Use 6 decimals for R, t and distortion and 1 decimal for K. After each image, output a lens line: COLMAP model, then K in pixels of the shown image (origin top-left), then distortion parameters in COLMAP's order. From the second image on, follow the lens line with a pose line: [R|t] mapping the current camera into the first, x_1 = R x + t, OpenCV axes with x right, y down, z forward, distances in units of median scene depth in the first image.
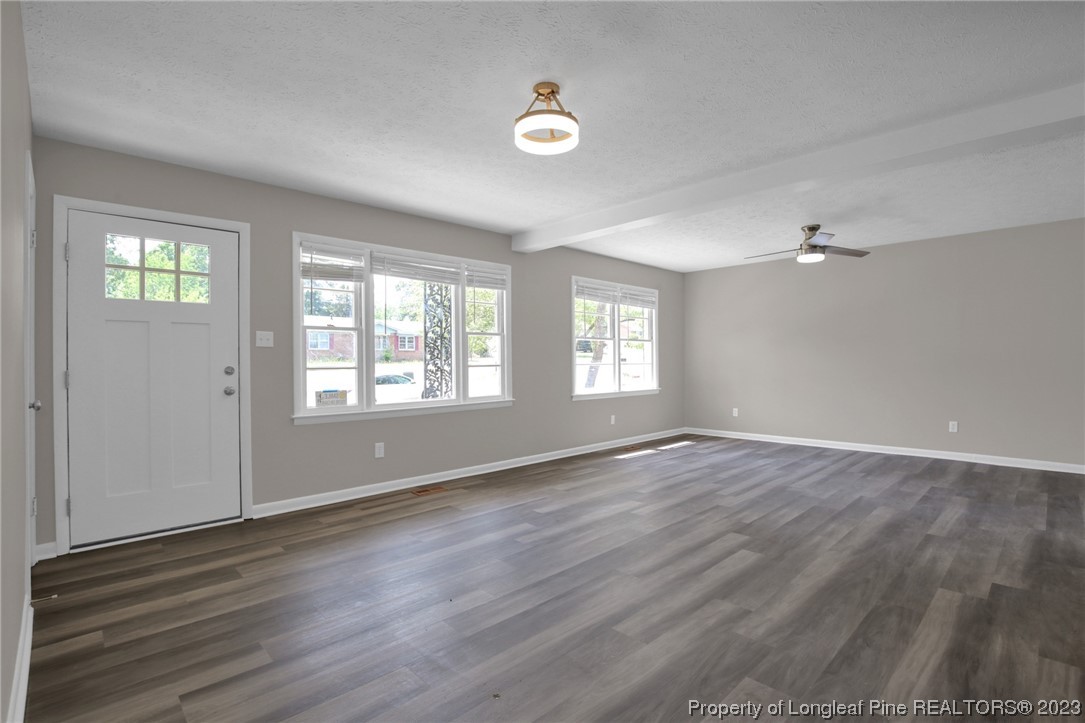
lens RADIAL K [[507.8, 0, 535.3], [0, 507.8, 361.8], [0, 0, 1]] dist [-0.032243, 0.004798]
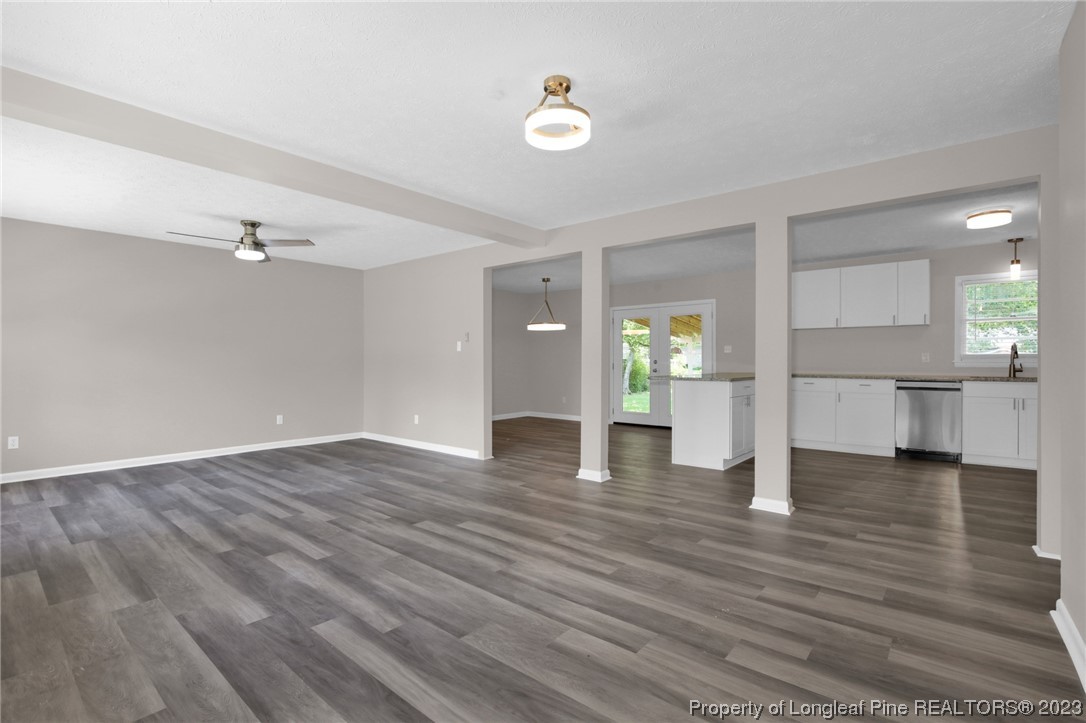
lens RADIAL K [[508.2, 0, 546.7], [0, 508.2, 367.4], [0, 0, 1]] dist [-0.032243, 0.004798]
pose [[-0.131392, -0.000911, 0.991330, -0.720884], [0.004907, 0.999987, 0.001569, 0.008791], [-0.991318, 0.005070, -0.131386, 0.886163]]
